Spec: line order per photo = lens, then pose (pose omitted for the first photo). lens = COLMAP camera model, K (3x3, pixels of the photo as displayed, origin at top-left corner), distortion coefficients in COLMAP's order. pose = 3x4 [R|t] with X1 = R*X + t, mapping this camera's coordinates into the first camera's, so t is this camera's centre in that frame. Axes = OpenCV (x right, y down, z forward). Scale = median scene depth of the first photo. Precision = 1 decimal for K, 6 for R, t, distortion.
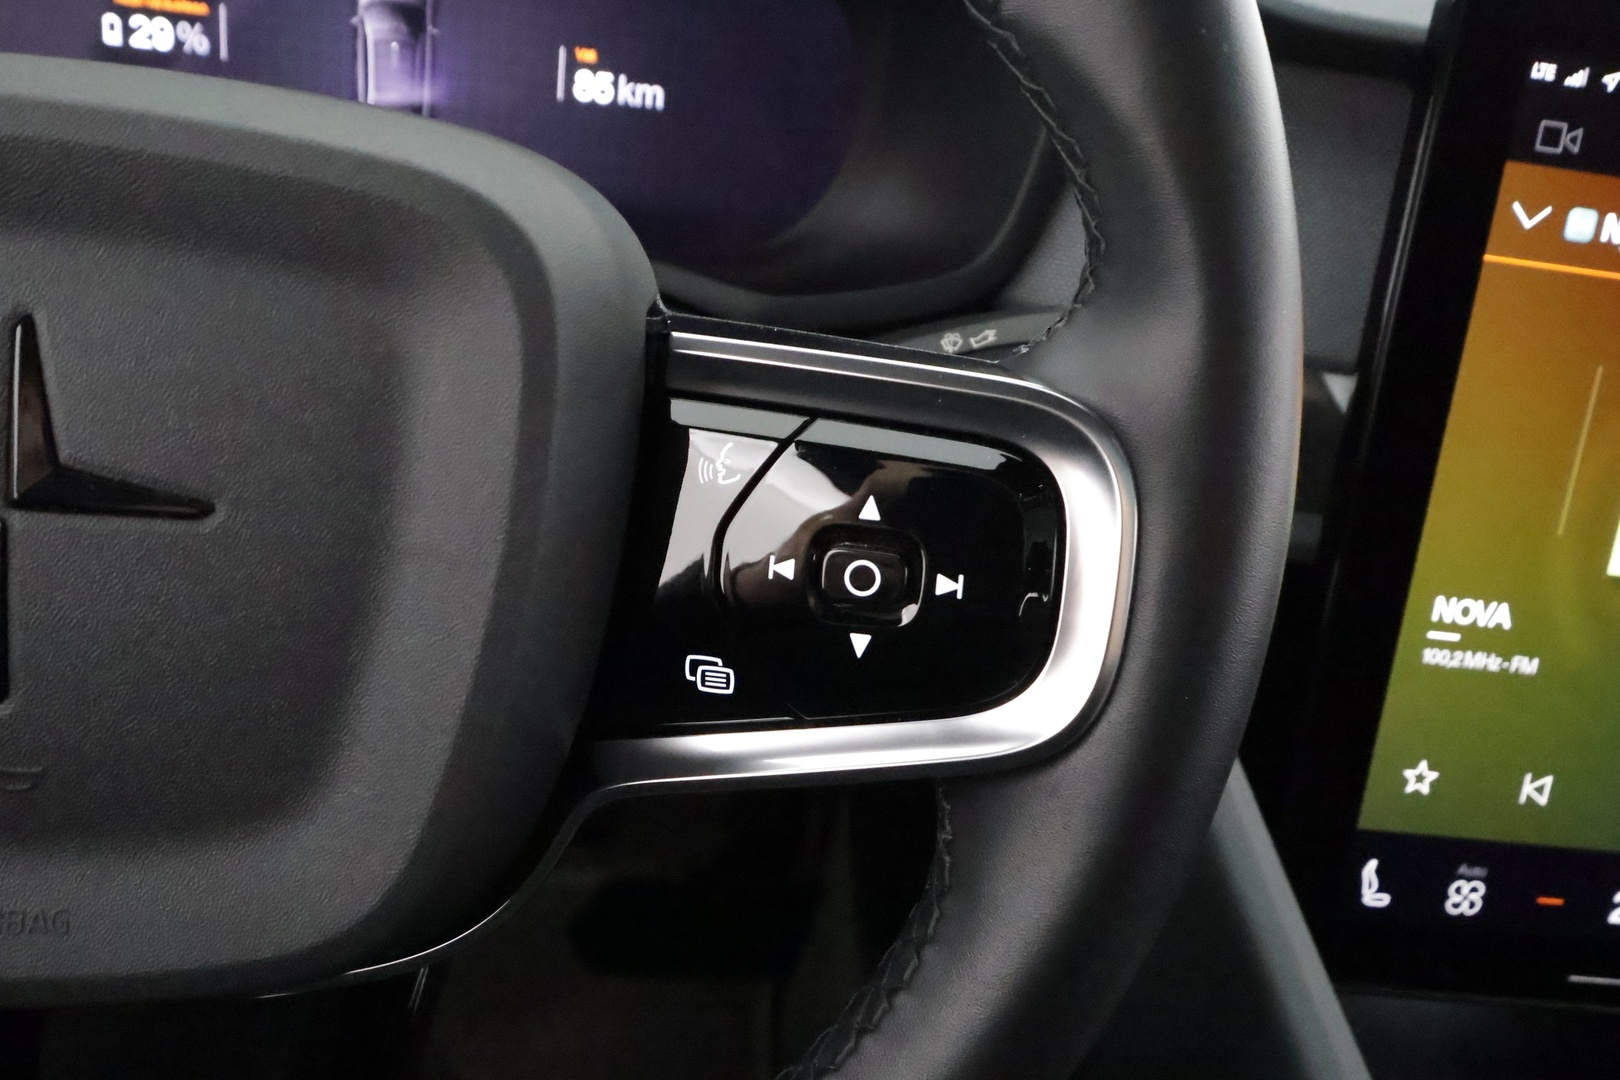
lens RADIAL K [[1298.4, 0, 810.0], [0, 1298.4, 540.0], [0, 0, 1]] dist [0.002564, 0.002598]
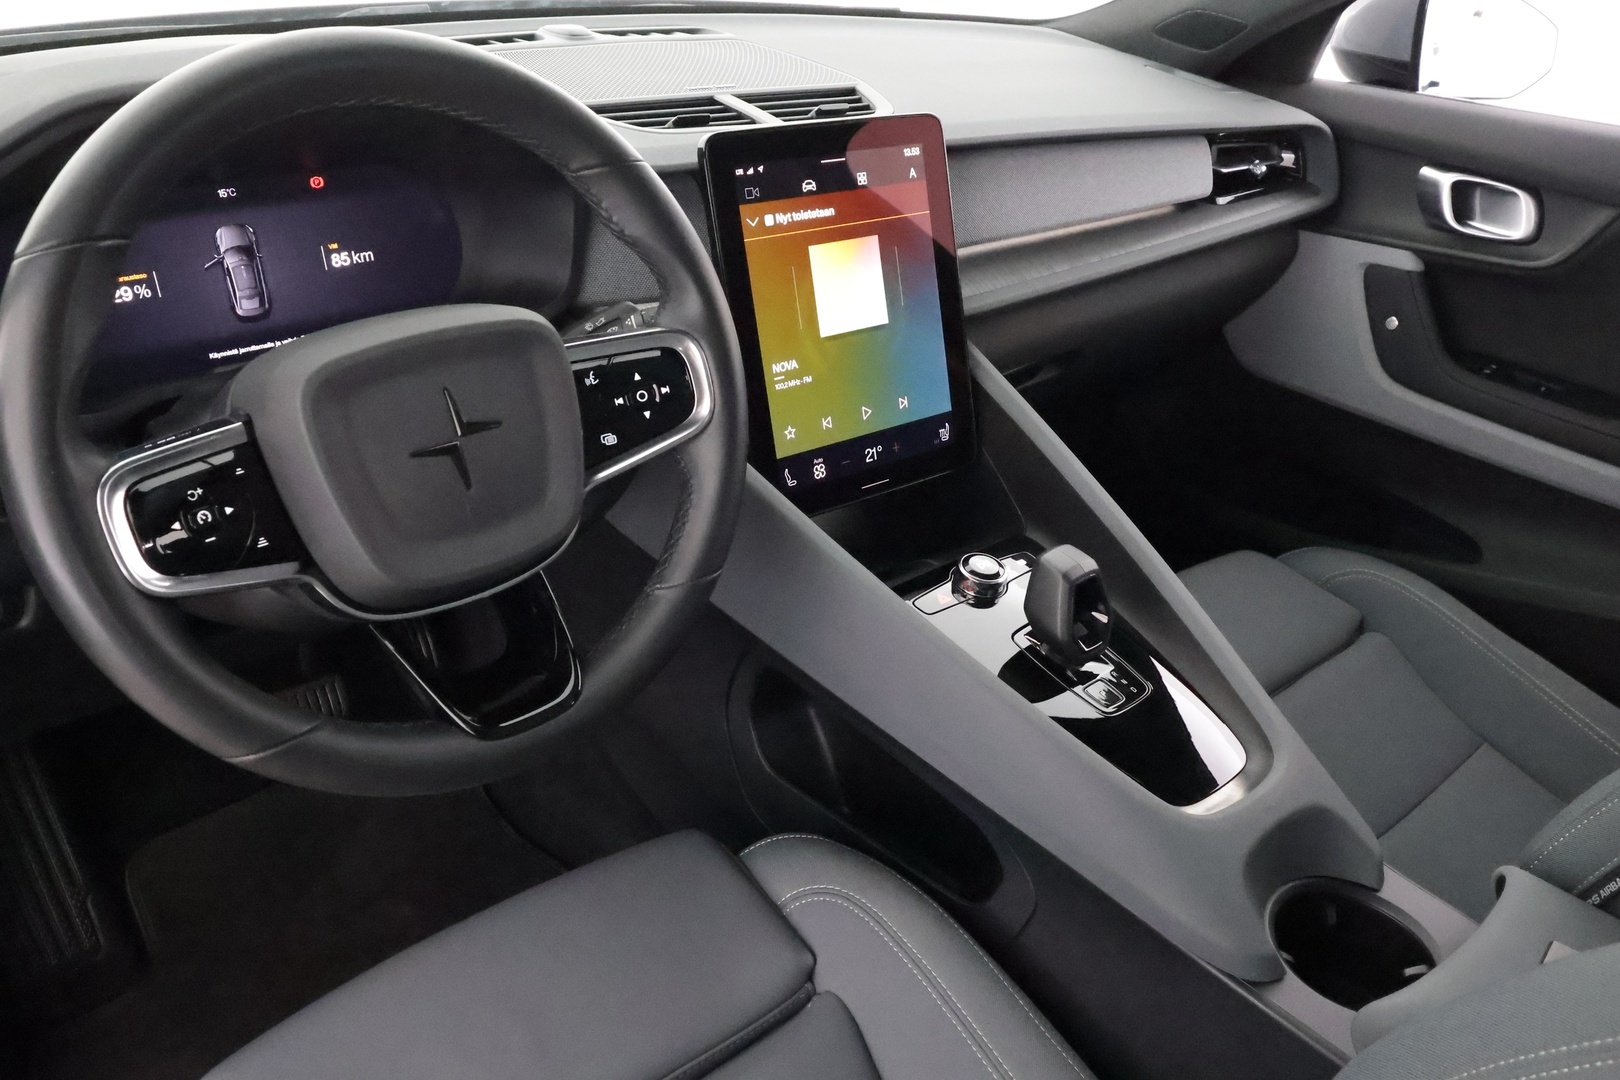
lens RADIAL K [[1363.7, 0, 810.0], [0, 1363.7, 540.0], [0, 0, 1]] dist [0.011968, 0.000767]
pose [[0.809790, -0.362441, 0.461385, -0.880161], [0.343389, 0.930404, 0.128186, 0.046488], [-0.475735, 0.054631, 0.877891, -1.480739]]
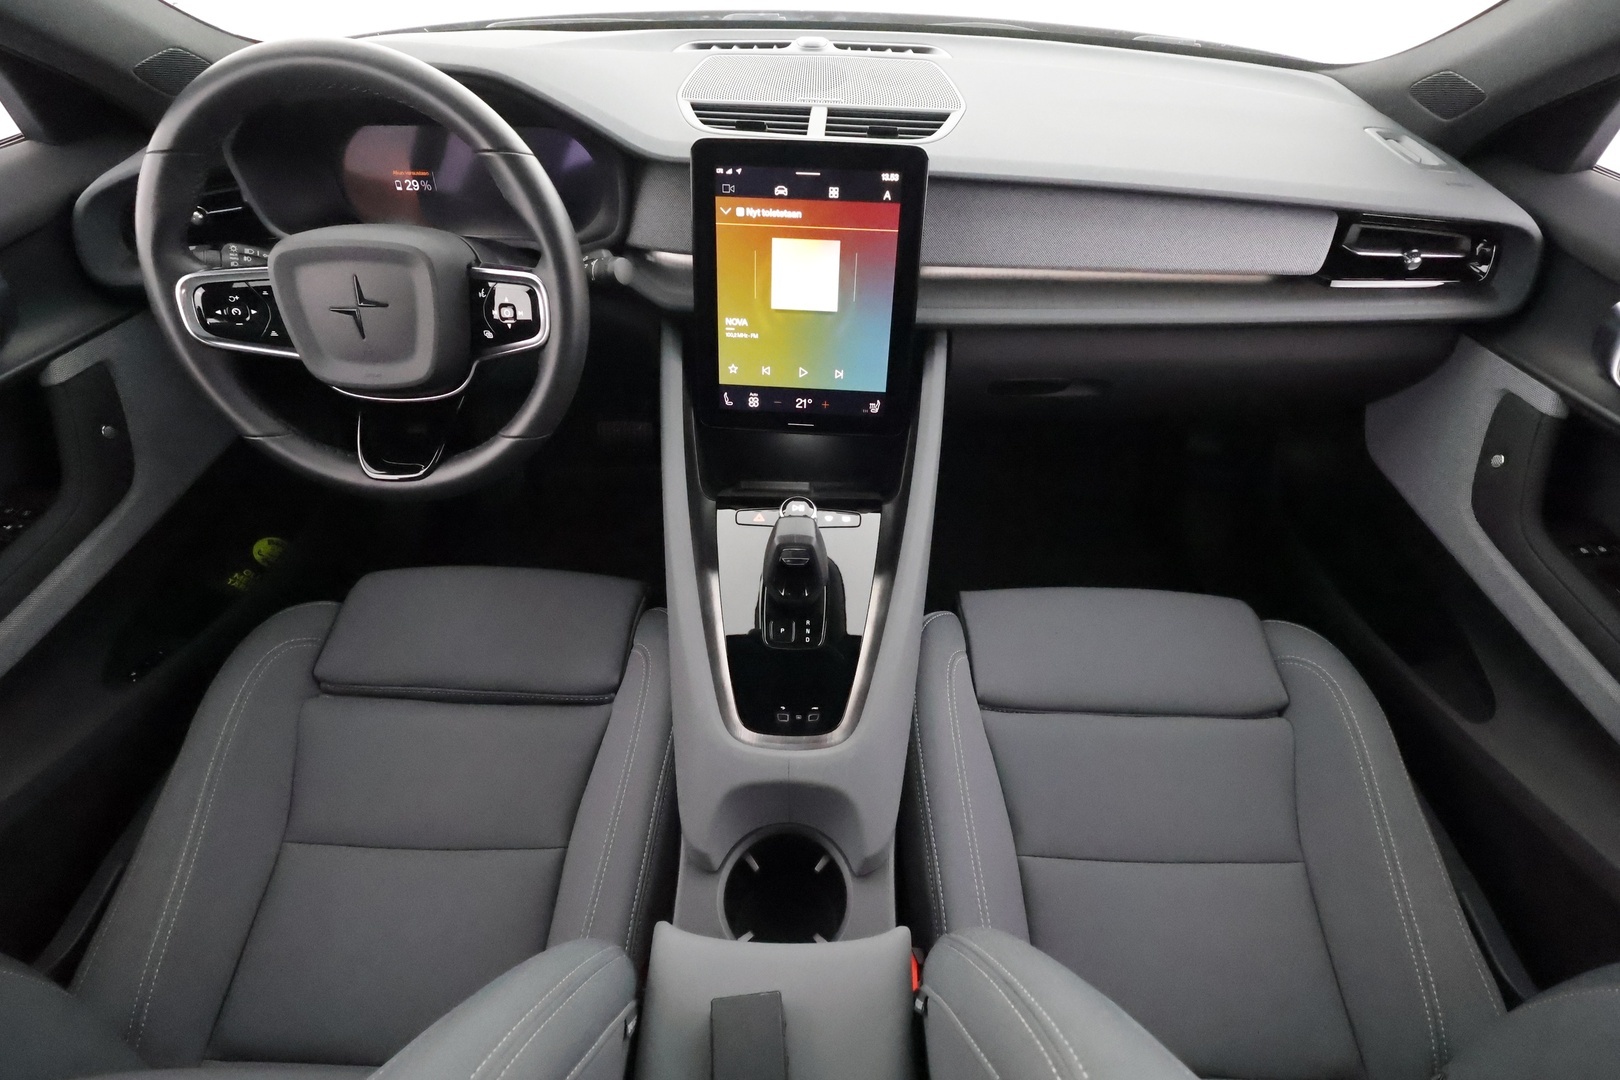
lens RADIAL K [[766.8, 0, 810.0], [0, 766.8, 540.0], [0, 0, 1]] dist [0.001570, -0.000109]
pose [[0.978662, -0.008517, -0.205301, 1.178060], [0.055557, 0.972894, 0.224477, 0.185257], [0.197824, -0.231093, 0.952608, -1.230033]]
